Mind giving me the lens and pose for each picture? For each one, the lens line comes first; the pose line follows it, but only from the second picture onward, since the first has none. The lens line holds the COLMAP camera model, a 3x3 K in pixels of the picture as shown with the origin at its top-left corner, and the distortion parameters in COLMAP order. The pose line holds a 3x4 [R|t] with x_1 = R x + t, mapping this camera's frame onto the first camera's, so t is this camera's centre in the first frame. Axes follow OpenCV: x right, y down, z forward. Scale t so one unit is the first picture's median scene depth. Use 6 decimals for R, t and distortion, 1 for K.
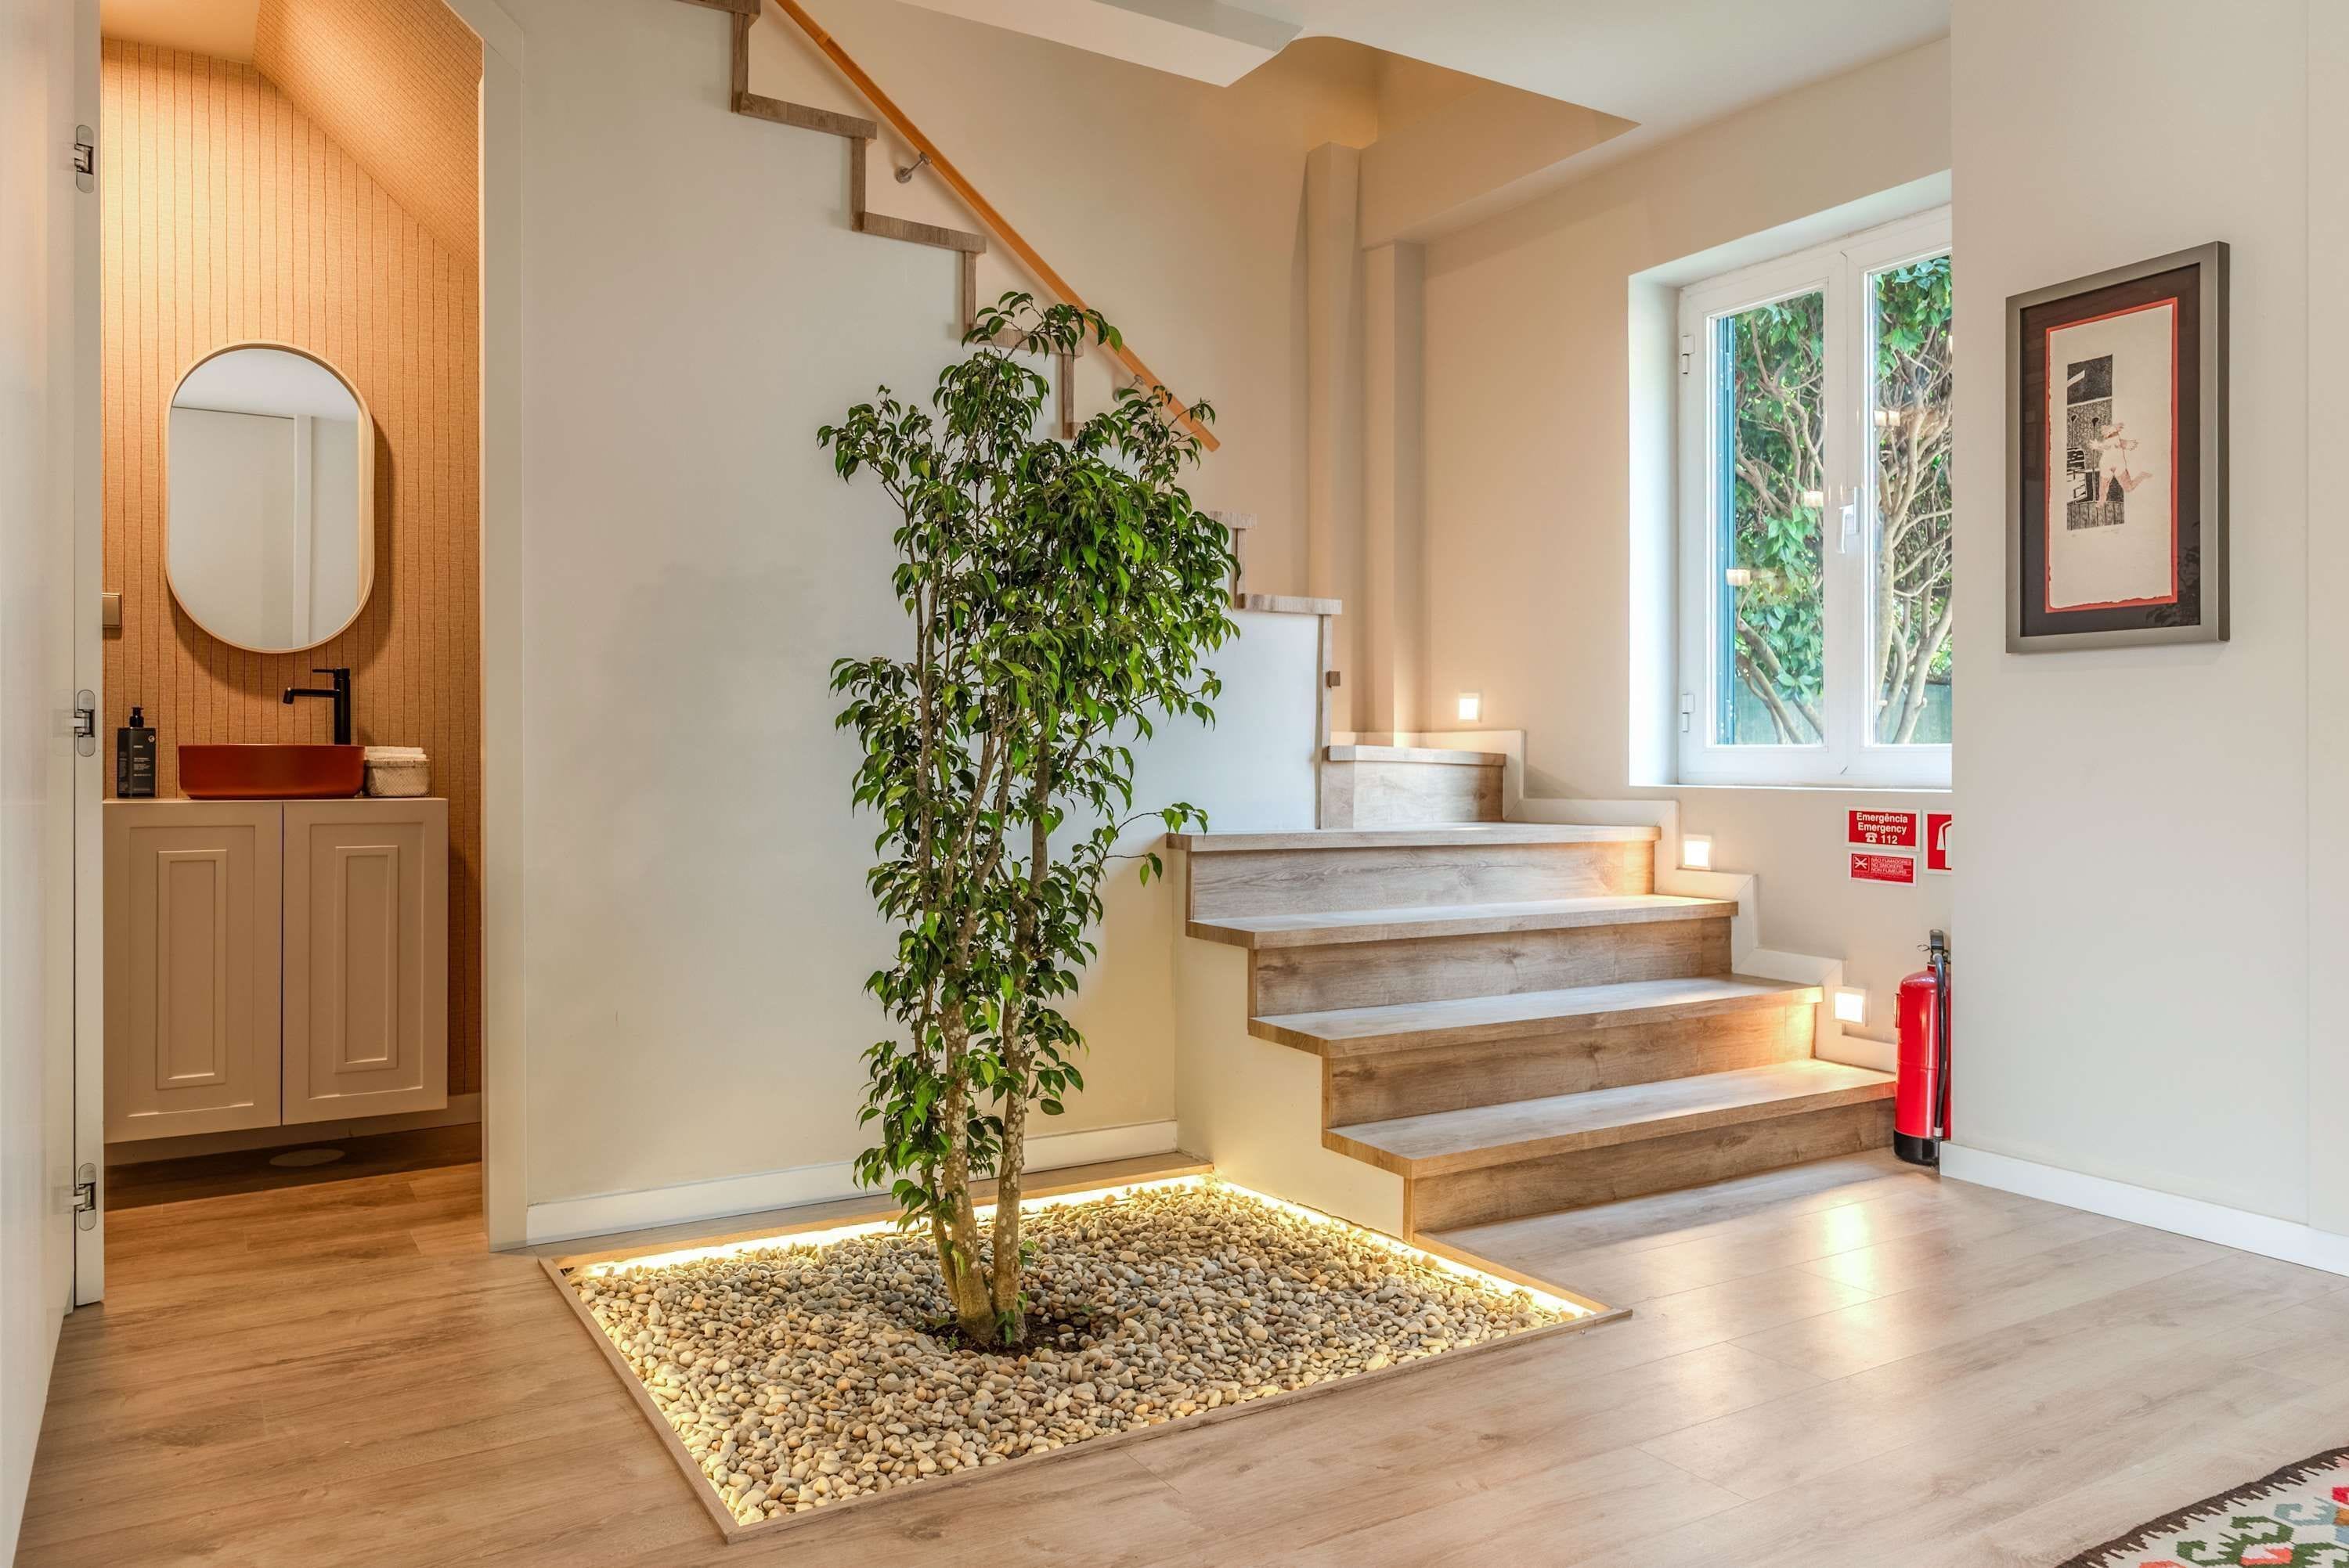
lens RADIAL K [[1609.1, 0, 1169.2], [0, 1609.1, 769.0], [0, 0, 1]] dist [-0.004963, 0.002230]
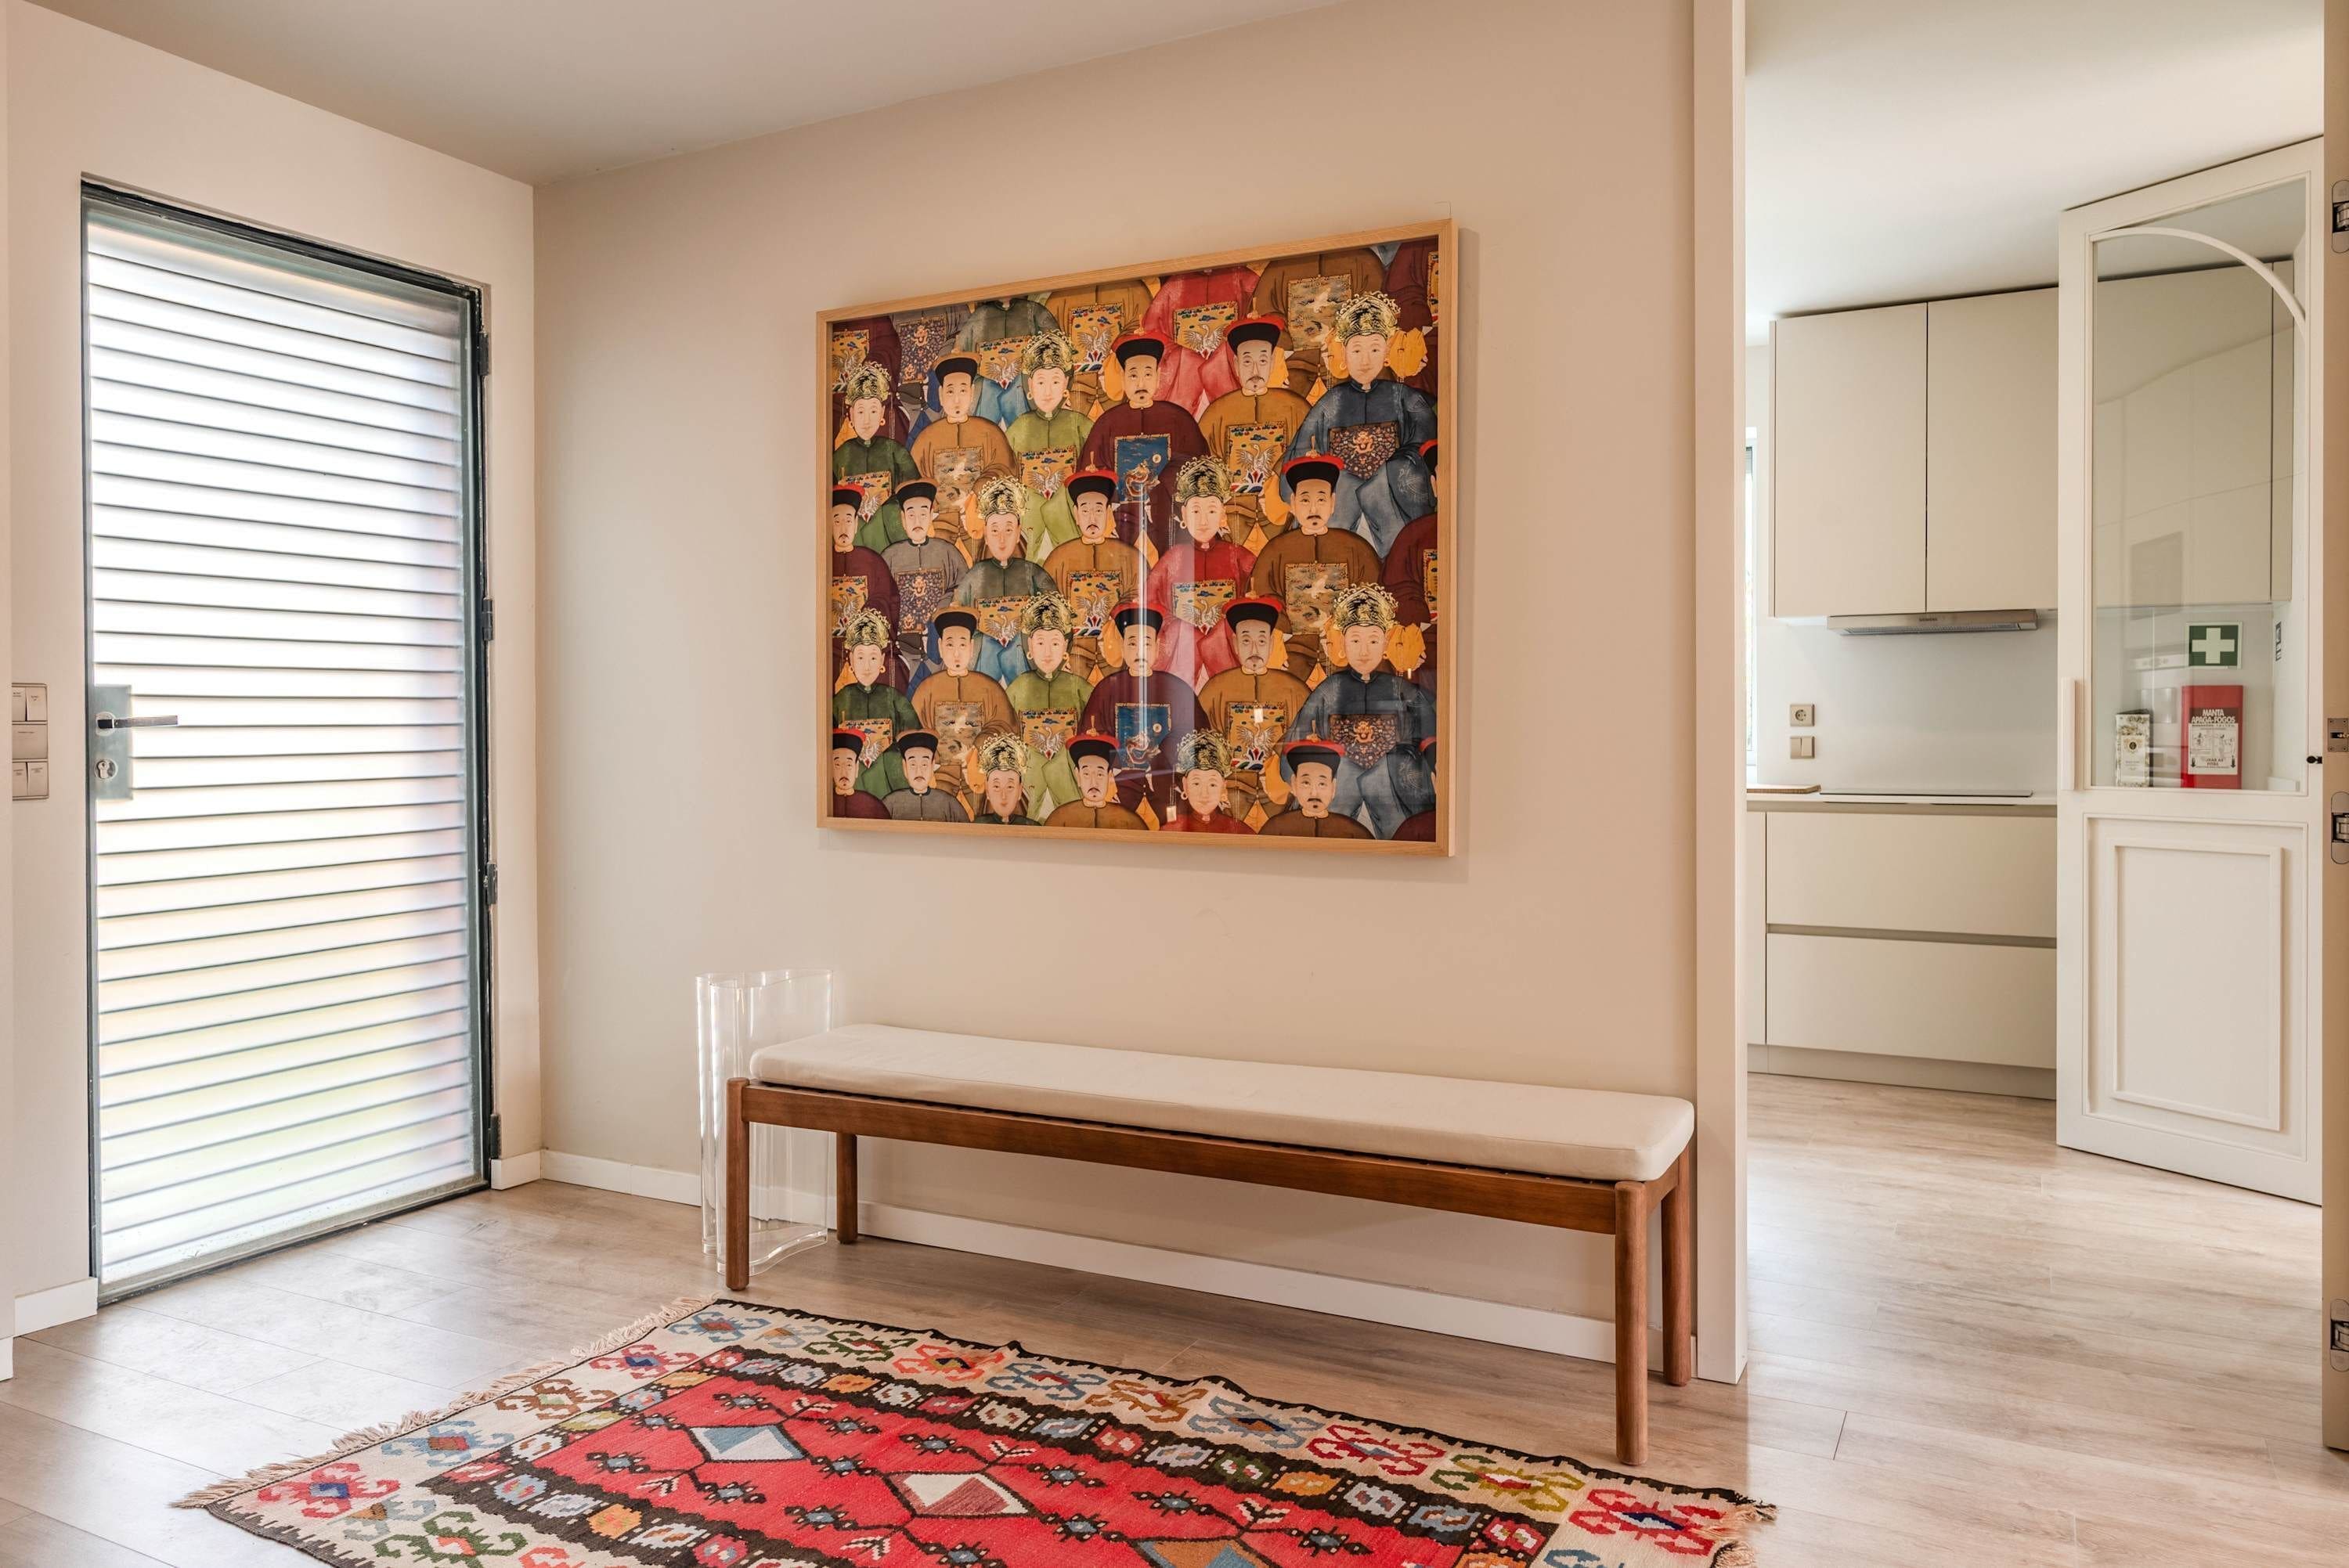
lens RADIAL K [[1609.1, 0, 1182.4], [0, 1609.1, 772.9], [0, 0, 1]] dist [-0.004963, 0.002230]
pose [[-0.513463, -0.018543, 0.857911, -0.320572], [0.007948, 0.999621, 0.026363, -0.062056], [-0.858075, 0.020355, -0.513121, 0.577695]]
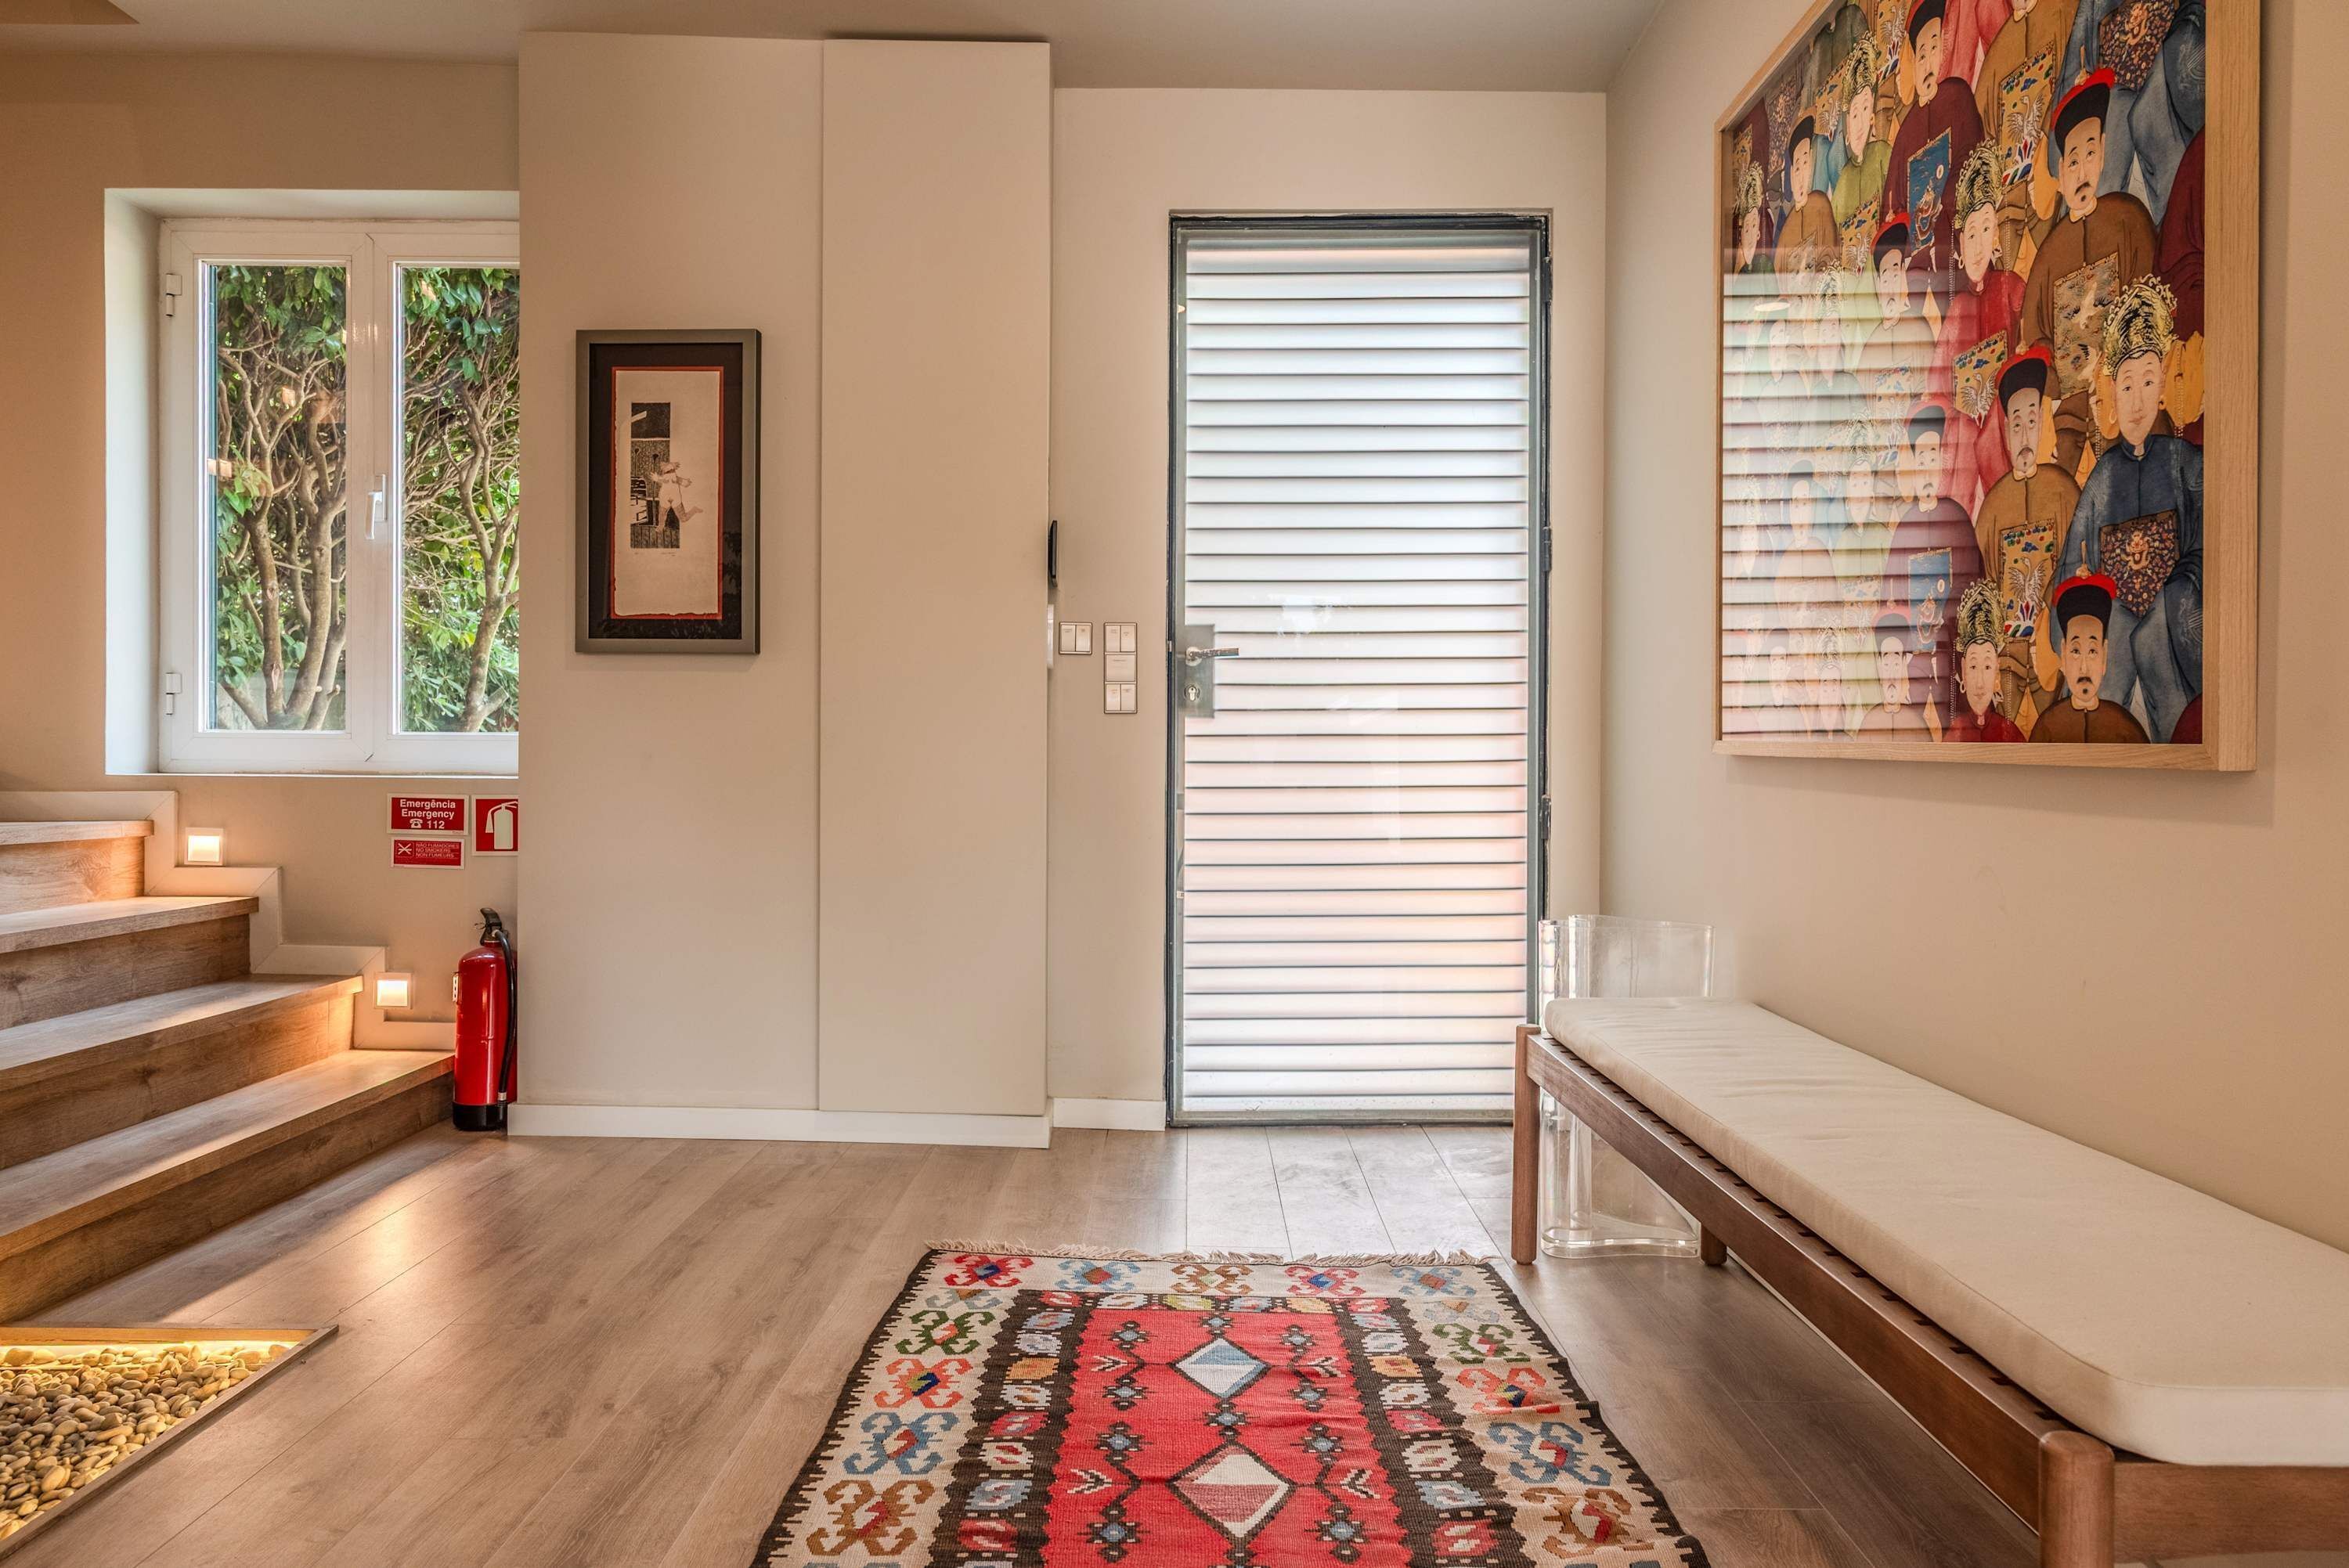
lens RADIAL K [[1609.1, 0, 1172.7], [0, 1609.1, 784.3], [0, 0, 1]] dist [-0.004963, 0.002230]
pose [[0.524181, -0.013027, 0.851507, -0.190314], [-0.002359, 0.999857, 0.016748, -0.000431], [-0.851604, -0.010787, 0.524075, 0.061888]]
